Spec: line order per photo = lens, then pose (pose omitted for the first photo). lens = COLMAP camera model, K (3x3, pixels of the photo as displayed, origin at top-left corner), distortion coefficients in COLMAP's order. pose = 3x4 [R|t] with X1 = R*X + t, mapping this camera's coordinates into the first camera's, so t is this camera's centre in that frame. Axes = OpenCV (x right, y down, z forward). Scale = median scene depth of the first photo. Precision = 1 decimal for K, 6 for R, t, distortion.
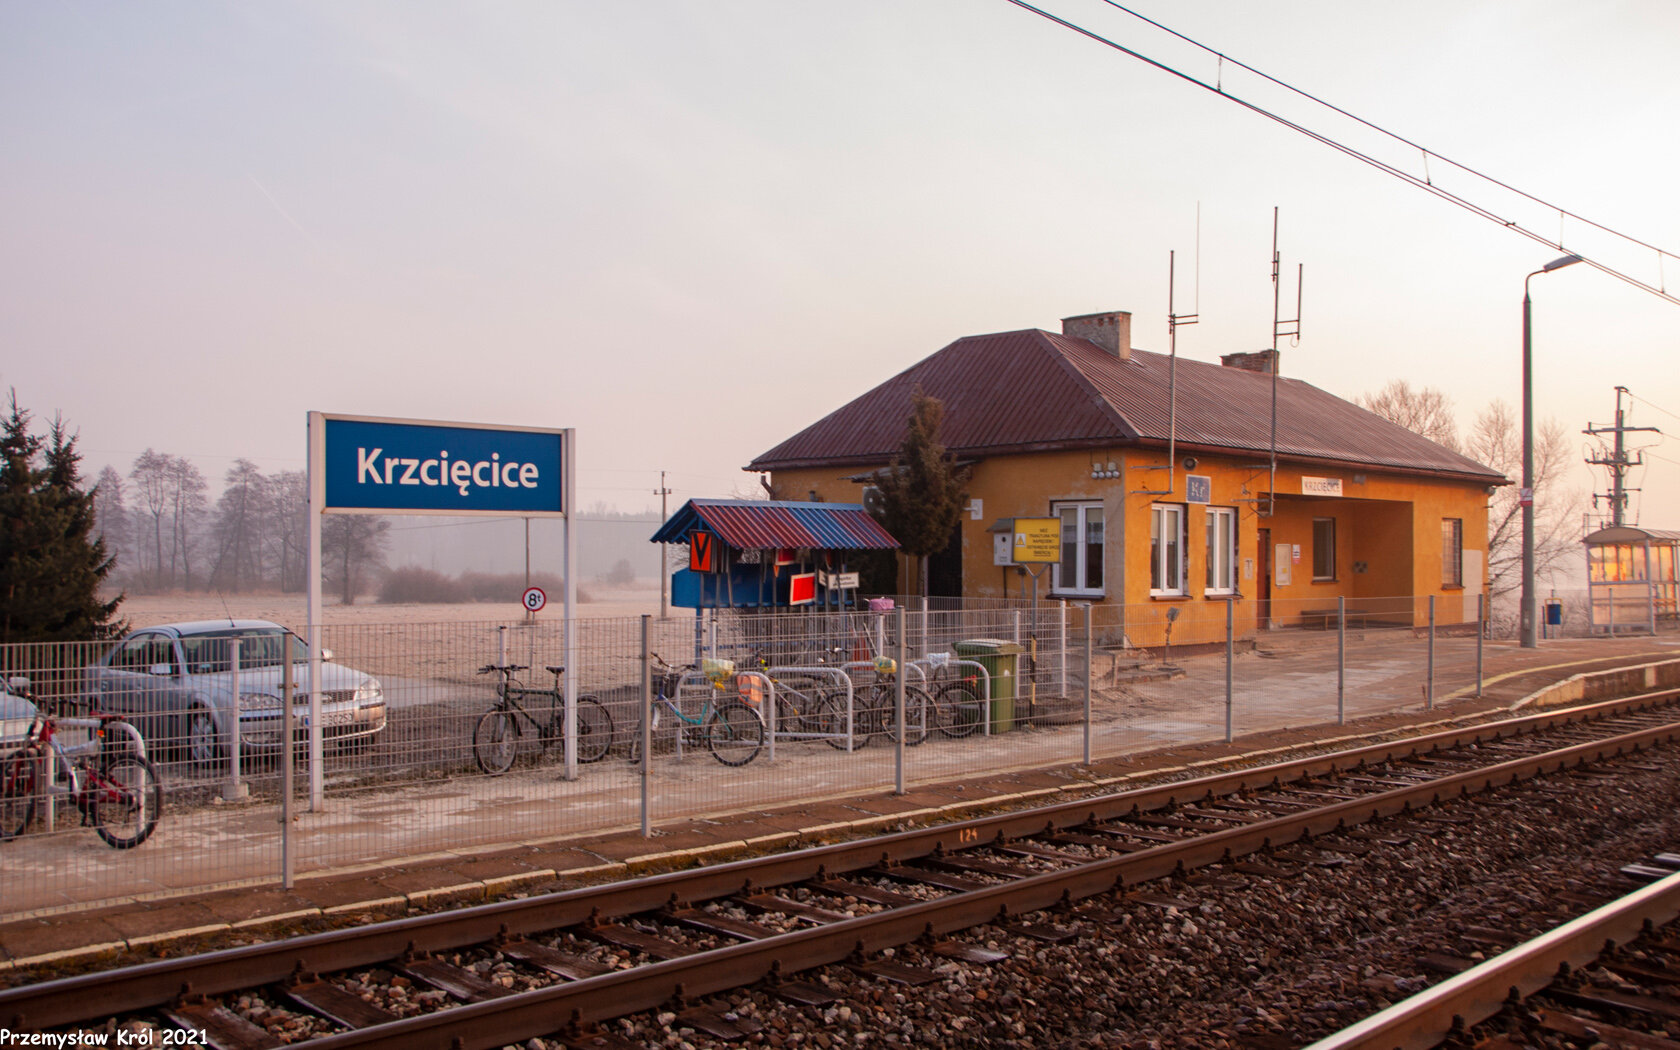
lens RADIAL K [[1495.3, 0, 840.0], [0, 1495.3, 525.0], [0, 0, 1]] dist [-0.040079, 0.002777]
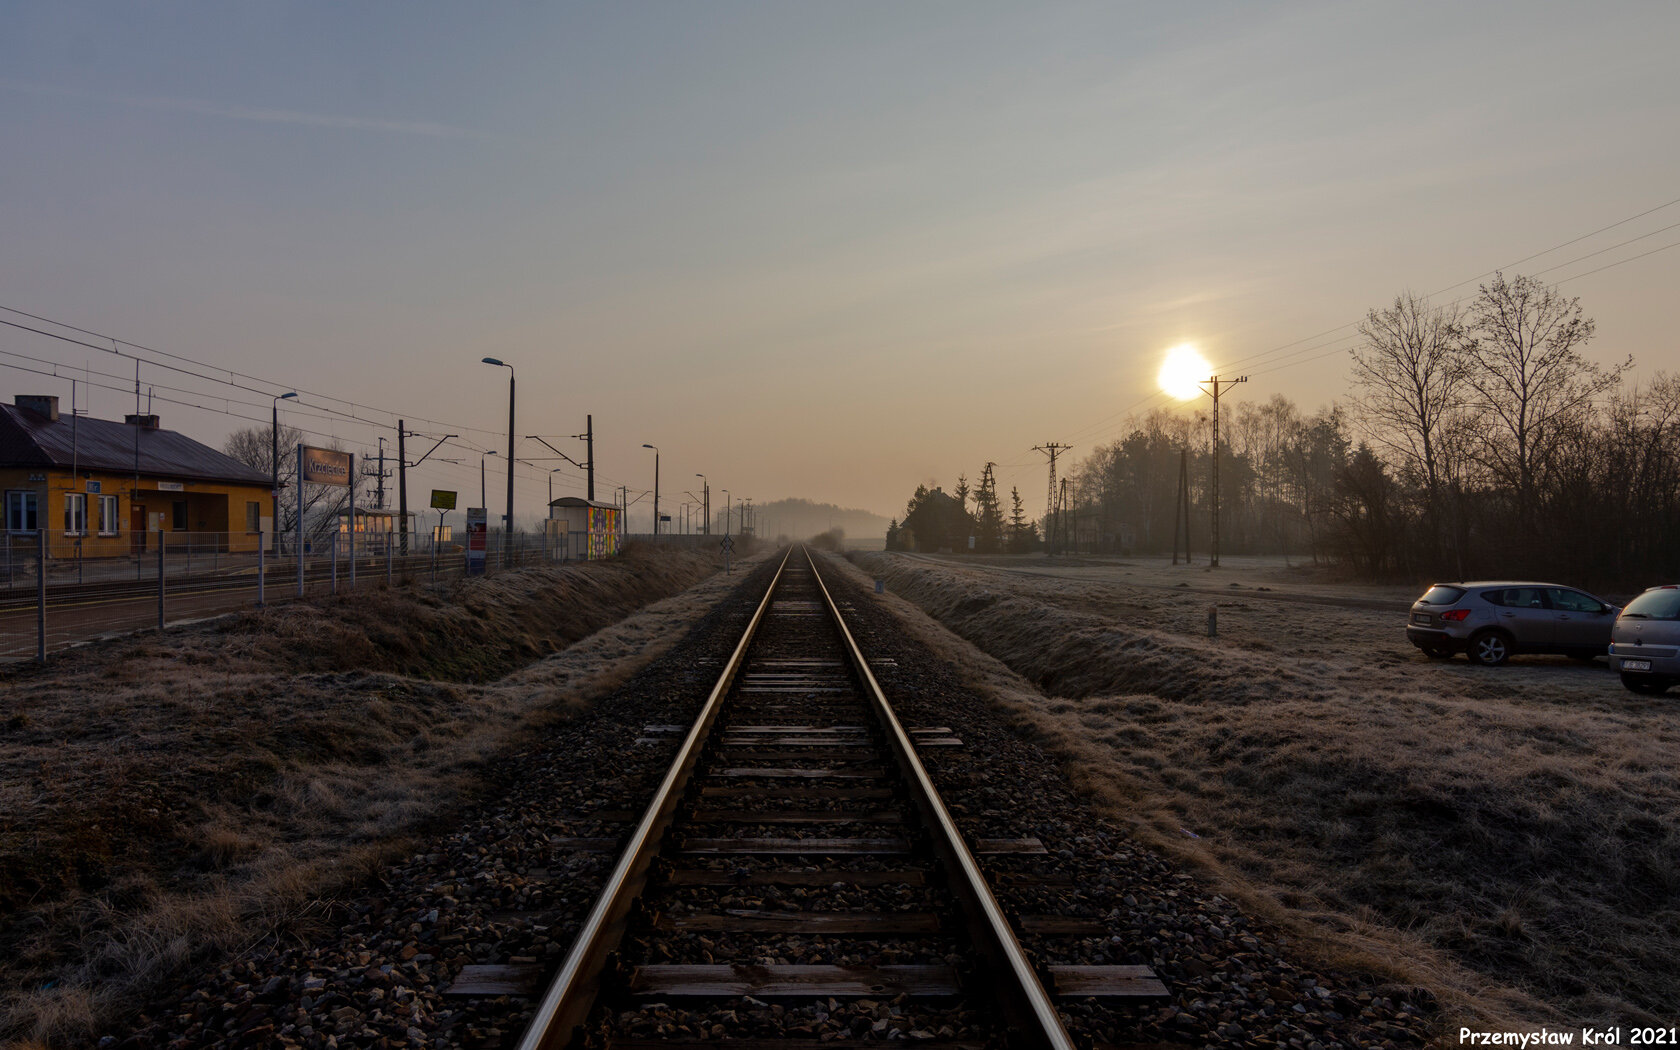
lens RADIAL K [[964.7, 0, 841.5], [0, 964.7, 551.8], [0, 0, 1]] dist [0.000680, -0.000150]
pose [[0.672614, -0.018289, 0.739767, -0.065931], [-0.019034, 0.998936, 0.042002, -0.008421], [-0.739748, -0.042332, 0.671551, -0.703650]]
